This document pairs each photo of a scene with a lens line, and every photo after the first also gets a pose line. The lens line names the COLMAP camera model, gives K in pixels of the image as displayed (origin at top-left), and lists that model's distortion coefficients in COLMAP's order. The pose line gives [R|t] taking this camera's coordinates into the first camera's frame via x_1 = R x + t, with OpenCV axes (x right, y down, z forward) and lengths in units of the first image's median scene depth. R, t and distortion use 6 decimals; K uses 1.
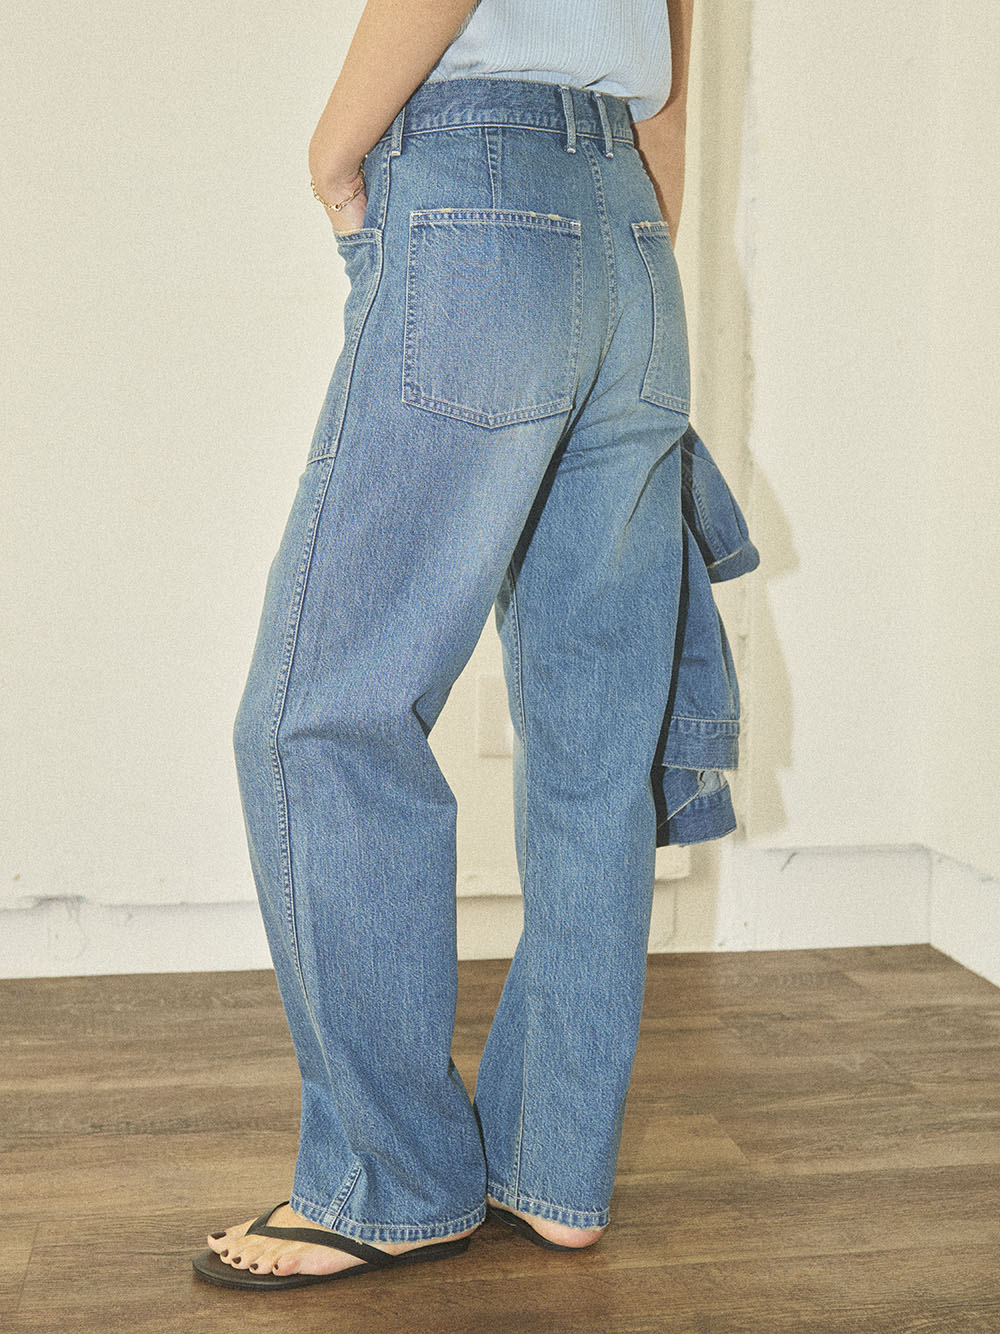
lens RADIAL K [[1840.6, 0, 508.4], [0, 1840.6, 667.2], [0, 0, 1]] dist [0.042639, 0.000000]
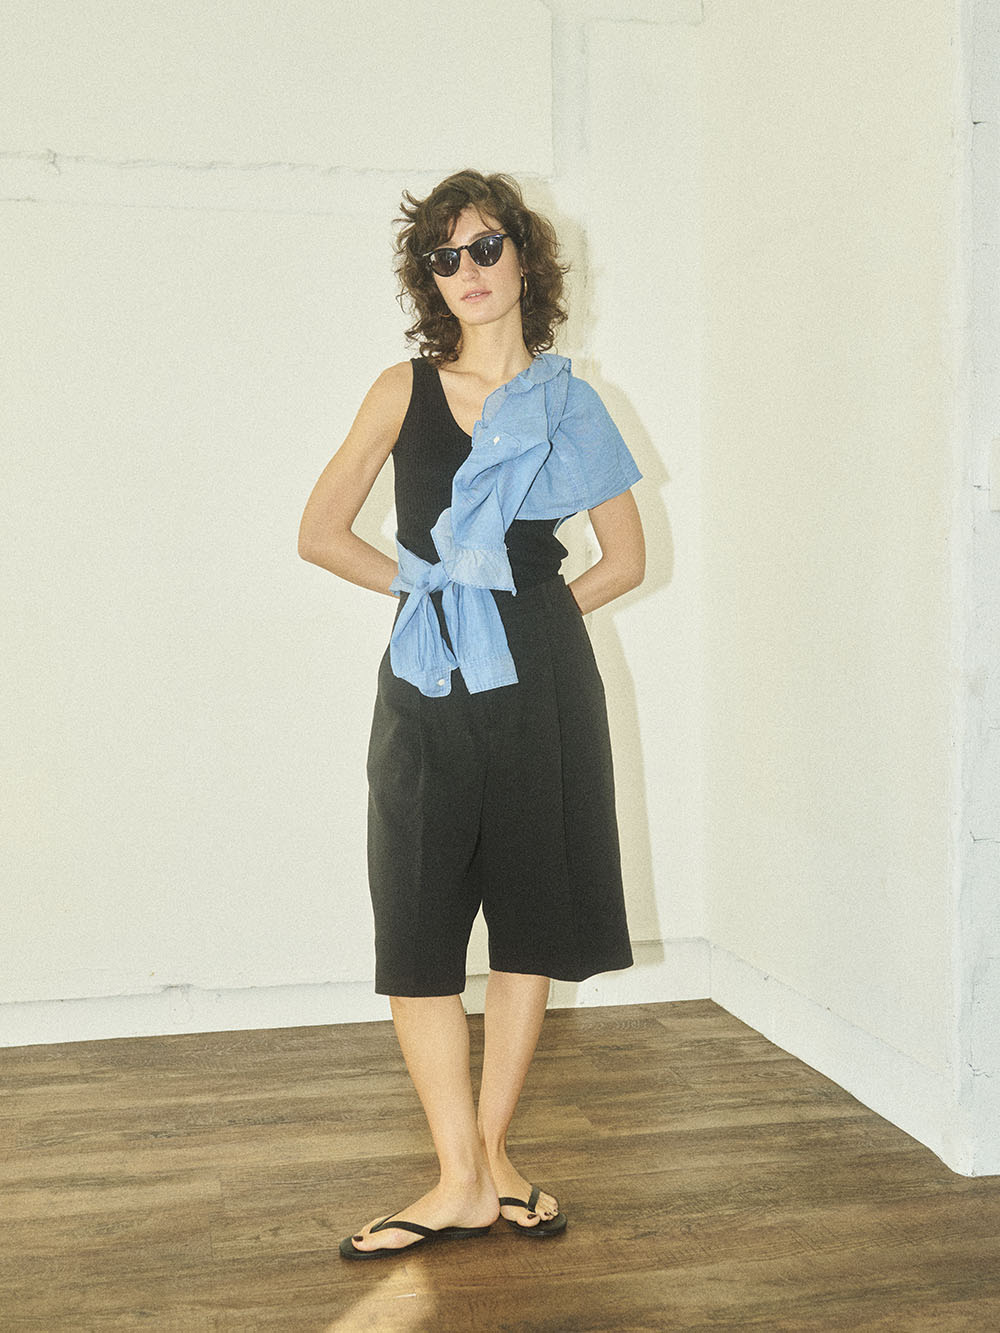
lens RADIAL K [[1644.2, 0, 479.7], [0, 1644.2, 650.9], [0, 0, 1]] dist [0.038724, 0.000000]
pose [[0.998679, -0.014675, 0.049252, -0.052561], [0.017042, 0.998703, -0.047982, -0.117172], [-0.048484, 0.048758, 0.997633, -0.586332]]
